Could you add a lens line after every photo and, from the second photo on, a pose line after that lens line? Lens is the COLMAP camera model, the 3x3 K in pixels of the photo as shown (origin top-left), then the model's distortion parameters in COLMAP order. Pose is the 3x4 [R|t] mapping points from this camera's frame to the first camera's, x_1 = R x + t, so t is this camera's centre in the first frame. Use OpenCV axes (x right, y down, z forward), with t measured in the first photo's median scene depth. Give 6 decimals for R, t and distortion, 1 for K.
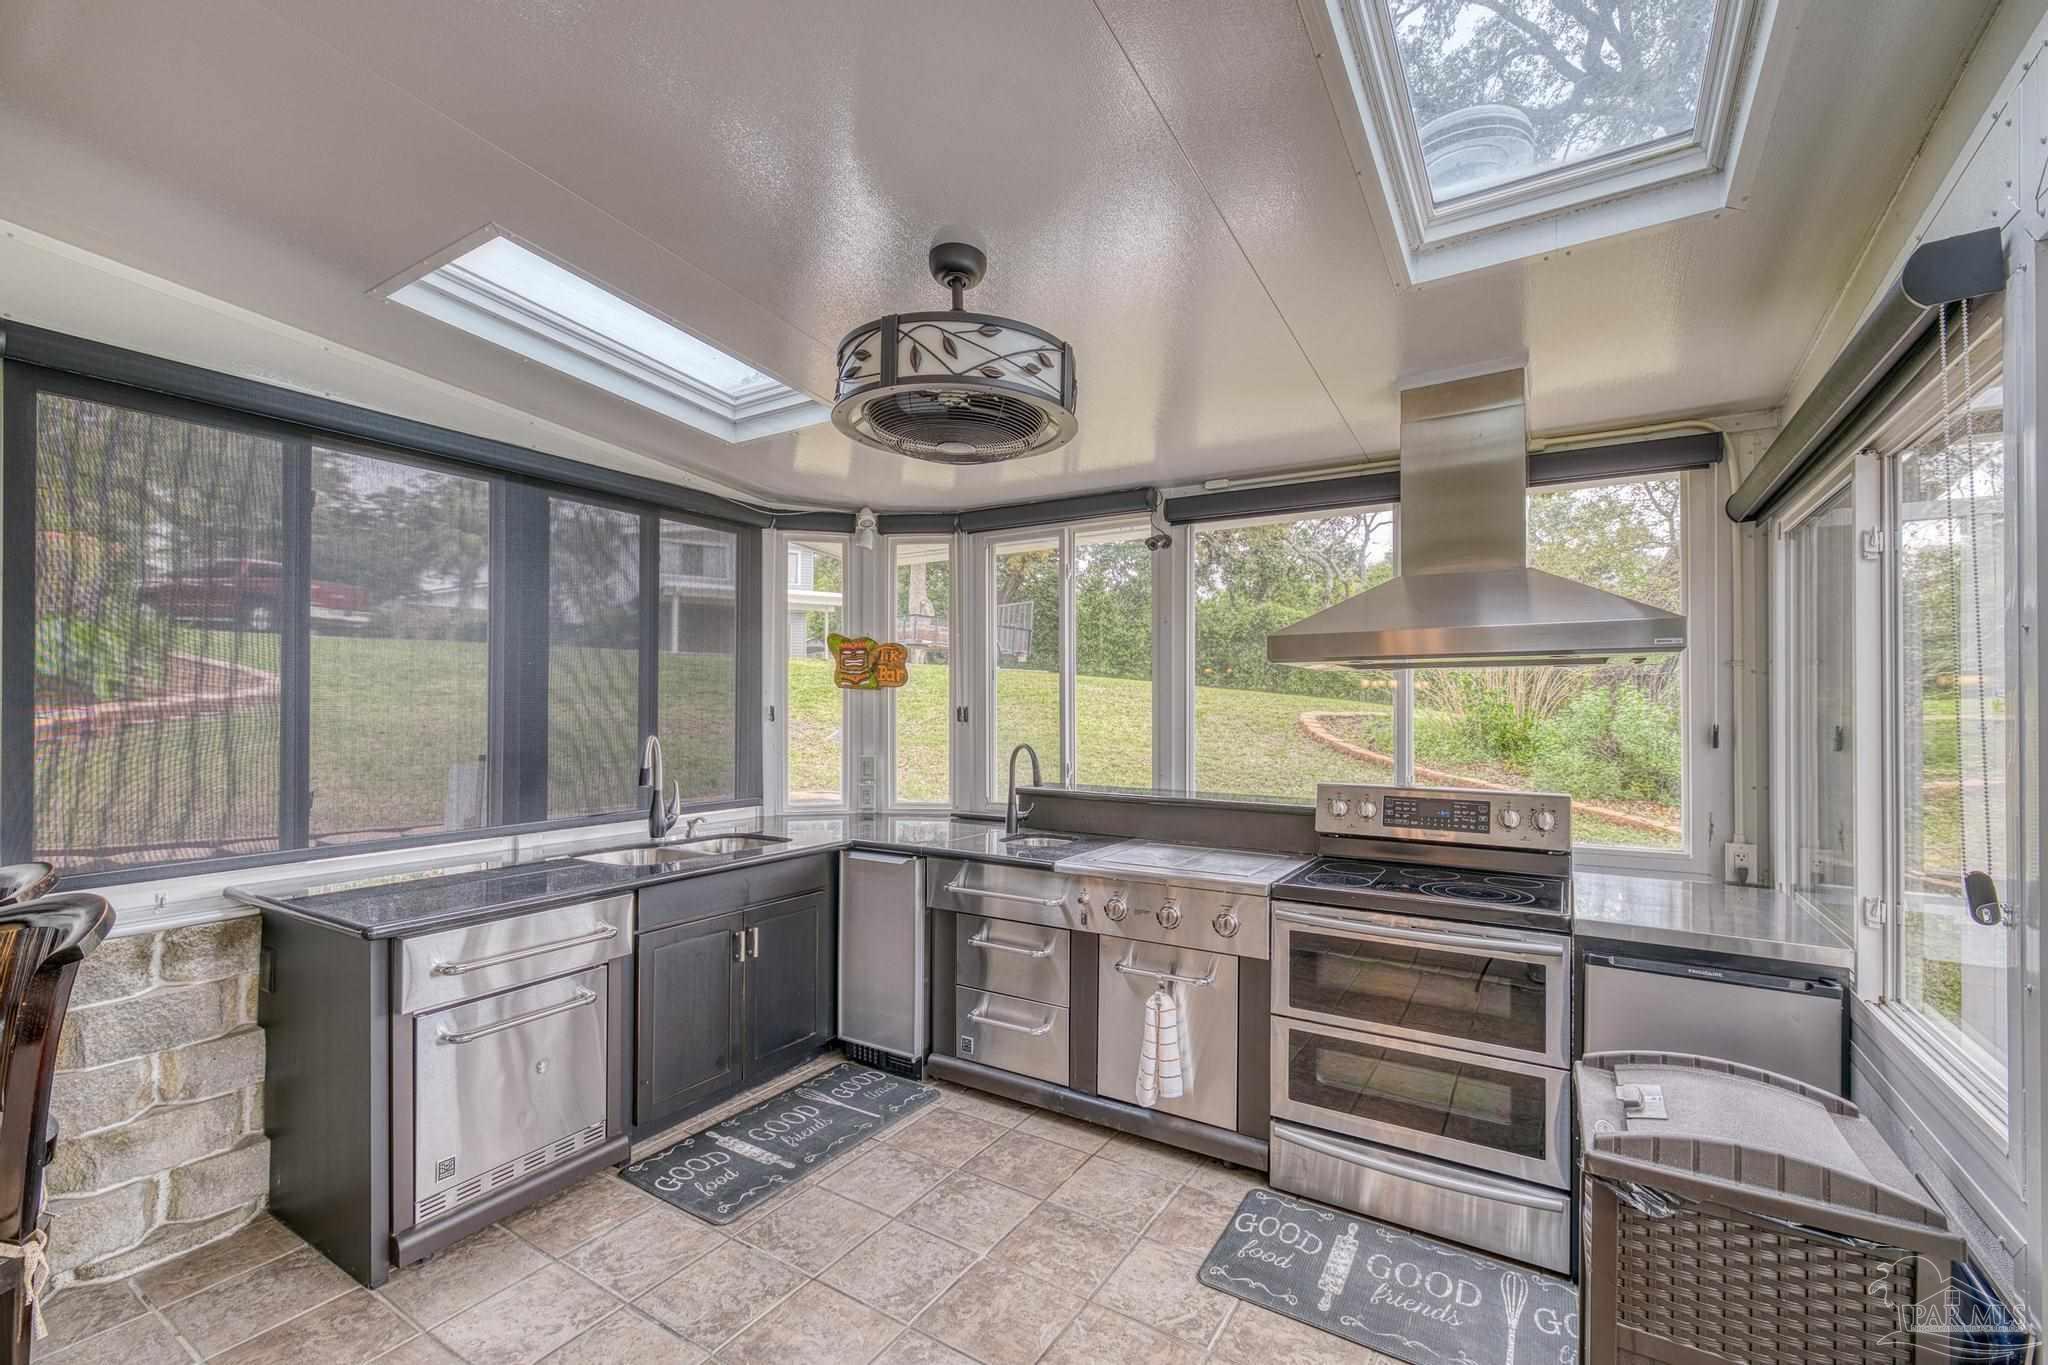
lens RADIAL K [[880.4, 0, 1016.6], [0, 880.4, 697.7], [0, 0, 1]] dist [0.001335, 0.000679]
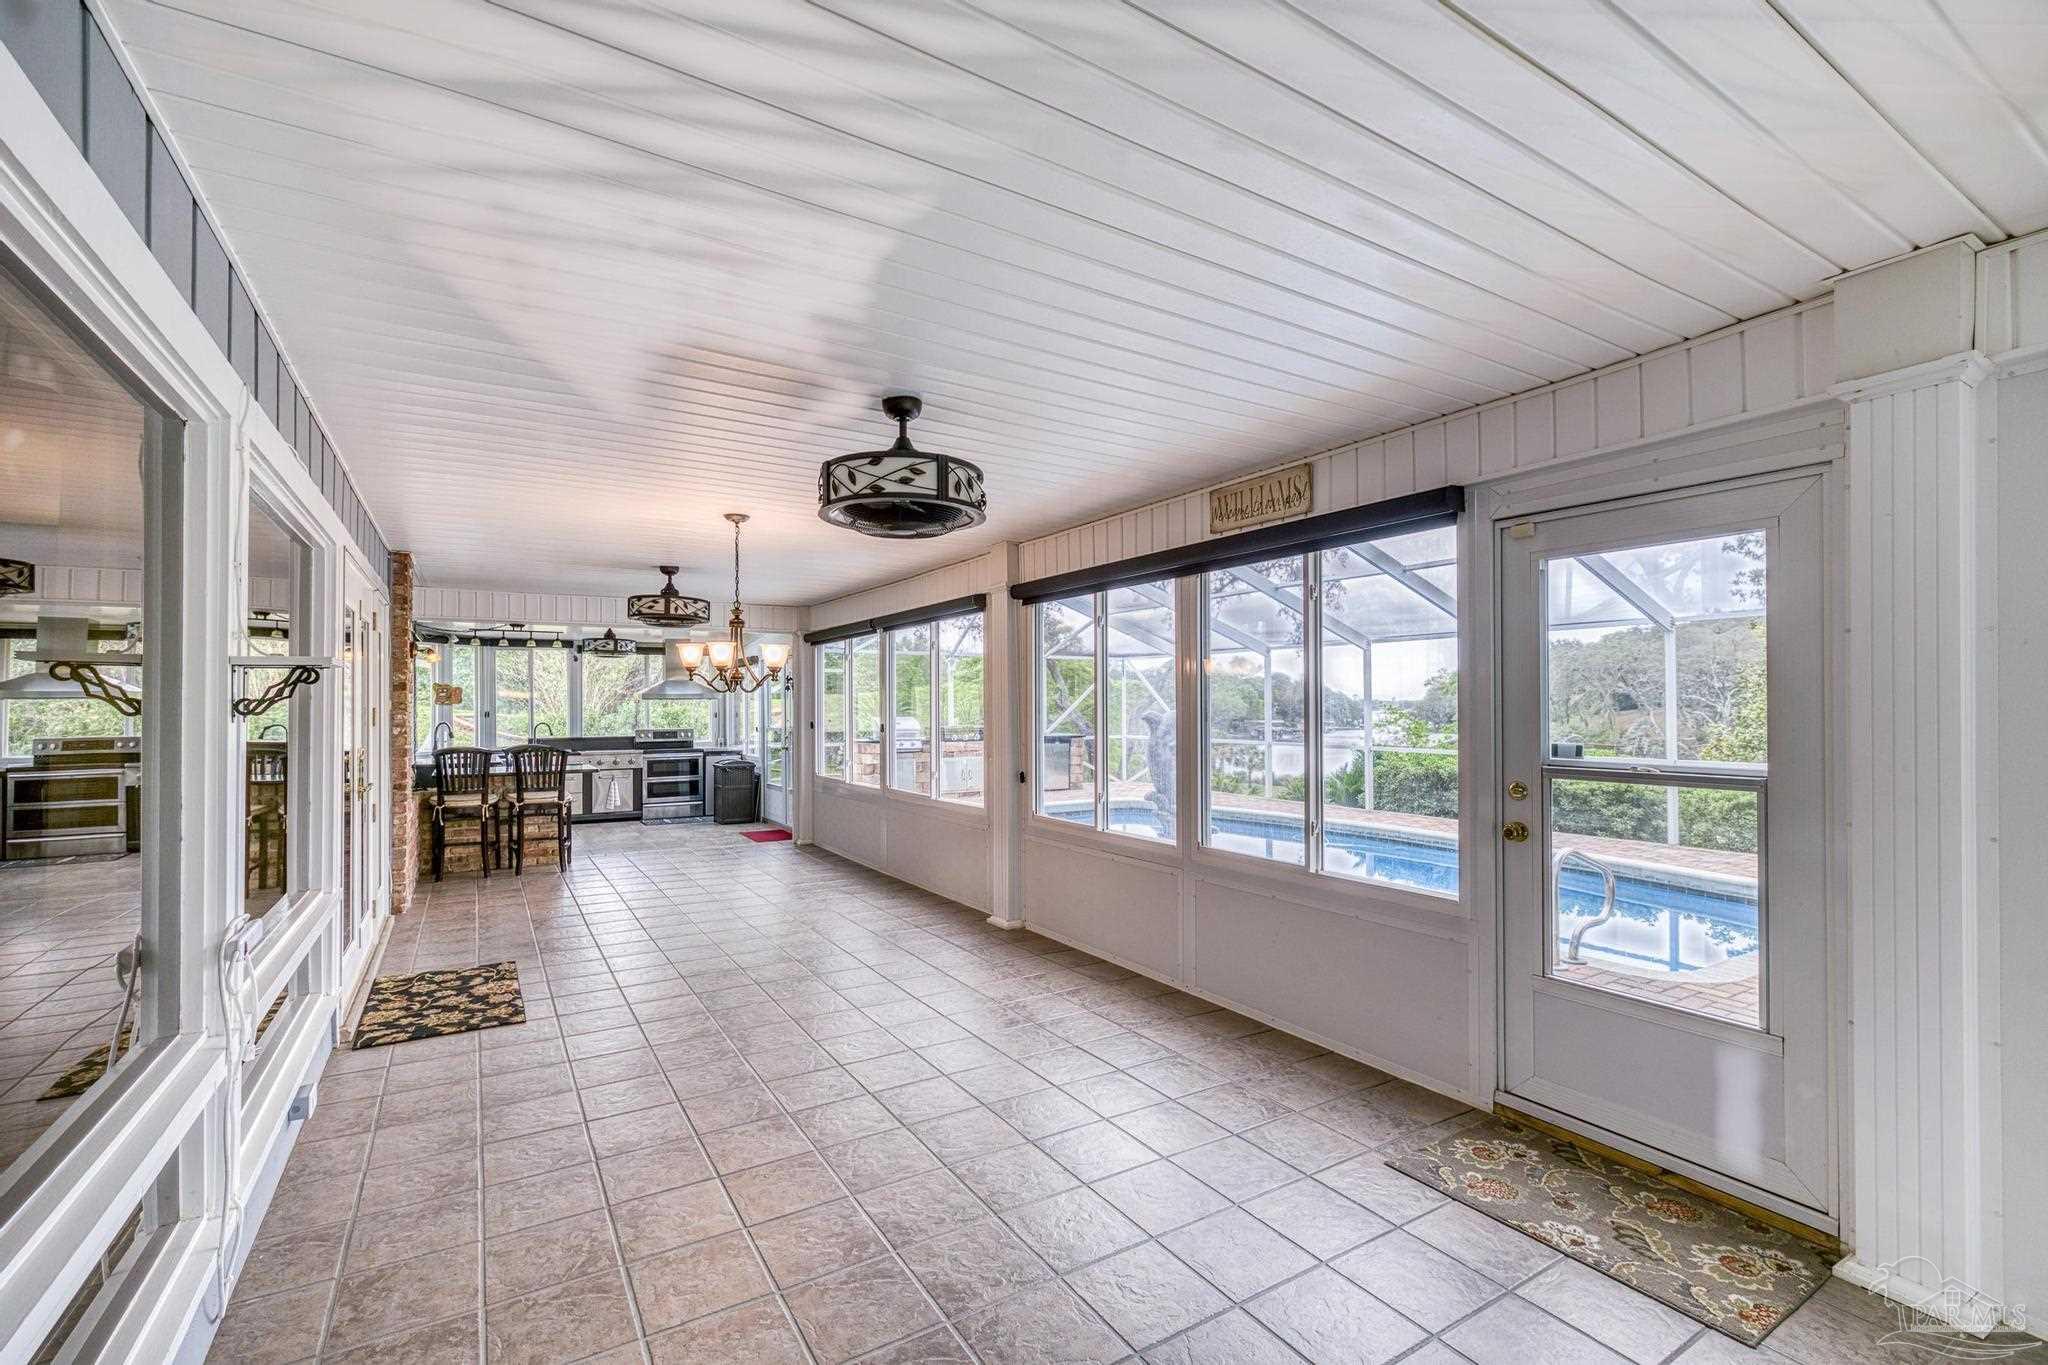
lens RADIAL K [[880.4, 0, 1016.6], [0, 880.4, 697.7], [0, 0, 1]] dist [0.001335, 0.000679]
pose [[0.440251, -0.000642, 0.897874, -2.617262], [0.001497, 0.999999, -0.000018, -0.043612], [-0.897873, 0.001352, 0.440252, -2.404962]]
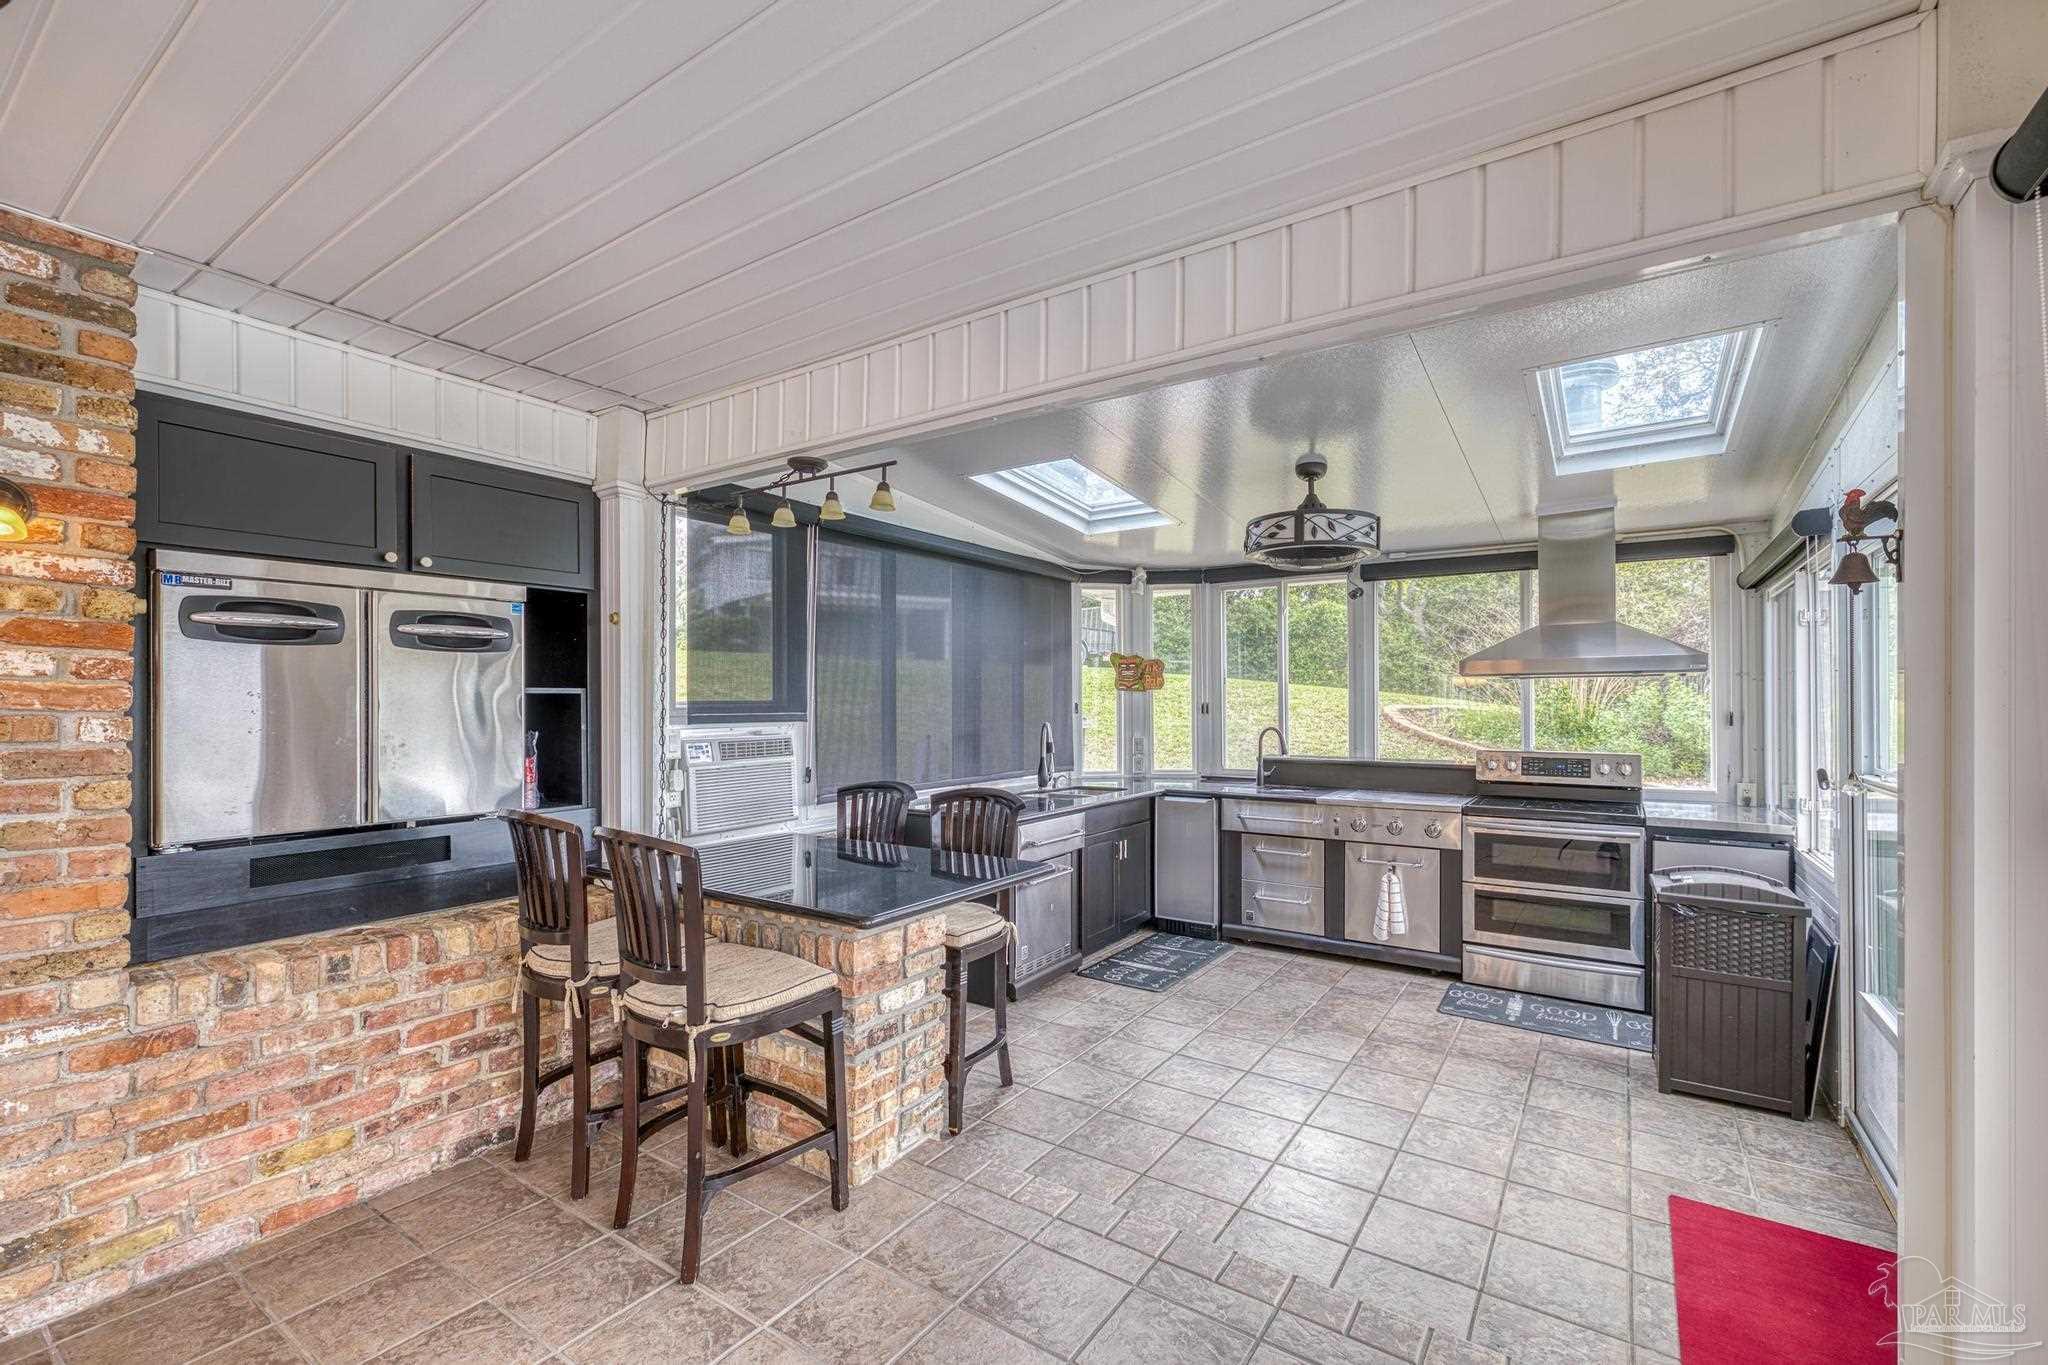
lens RADIAL K [[880.4, 0, 1016.6], [0, 880.4, 697.7], [0, 0, 1]] dist [0.001335, 0.000679]
pose [[0.999260, -0.006441, -0.037912, -0.476264], [0.006634, 0.999966, 0.004948, -0.011722], [0.037879, -0.005196, 0.999269, -0.692576]]
